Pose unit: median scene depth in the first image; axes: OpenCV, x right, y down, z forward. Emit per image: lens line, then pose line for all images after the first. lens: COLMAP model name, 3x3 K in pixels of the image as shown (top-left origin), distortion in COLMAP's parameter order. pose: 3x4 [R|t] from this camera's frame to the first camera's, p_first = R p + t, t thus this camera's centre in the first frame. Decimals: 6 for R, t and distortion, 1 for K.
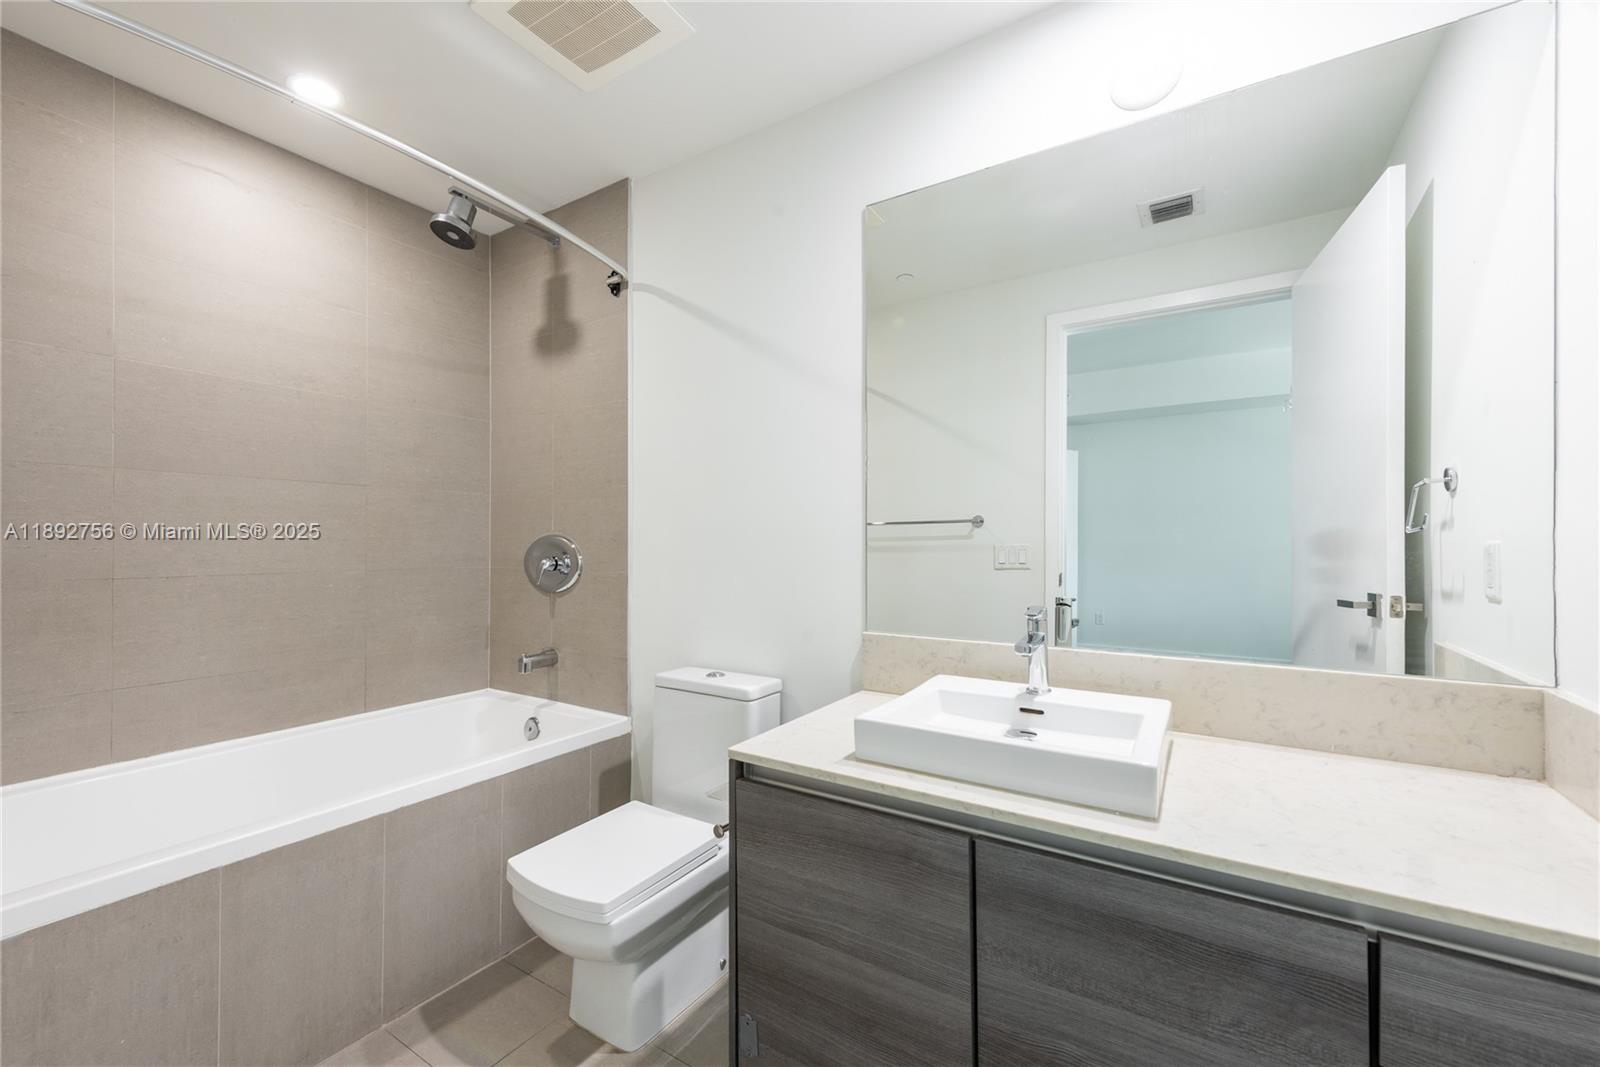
lens RADIAL K [[632.3, 0, 795.1], [0, 632.3, 544.8], [0, 0, 1]] dist [0.014962, -0.003906]
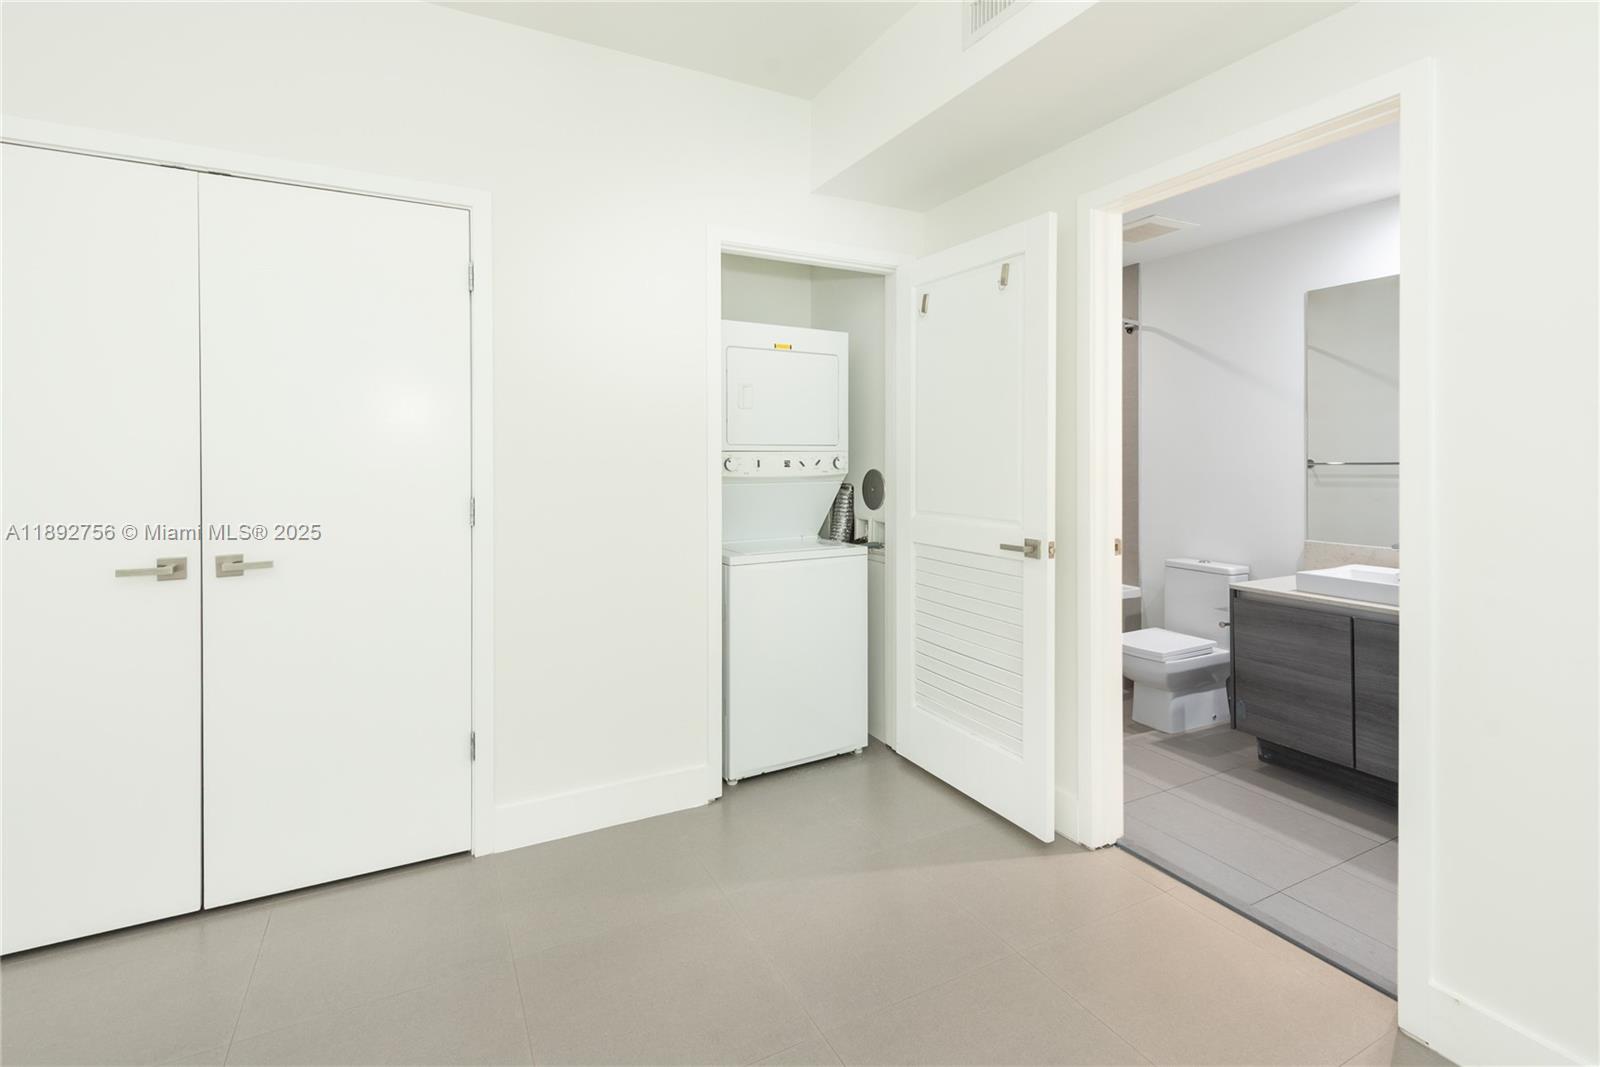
lens RADIAL K [[743.6, 0, 812.7], [0, 743.6, 453.4], [0, 0, 1]] dist [0.003317, -0.000578]
pose [[0.873618, -0.002722, -0.486604, -0.092764], [0.000533, 0.999989, -0.004635, -0.106839], [0.486611, 0.003790, 0.873610, -1.685021]]
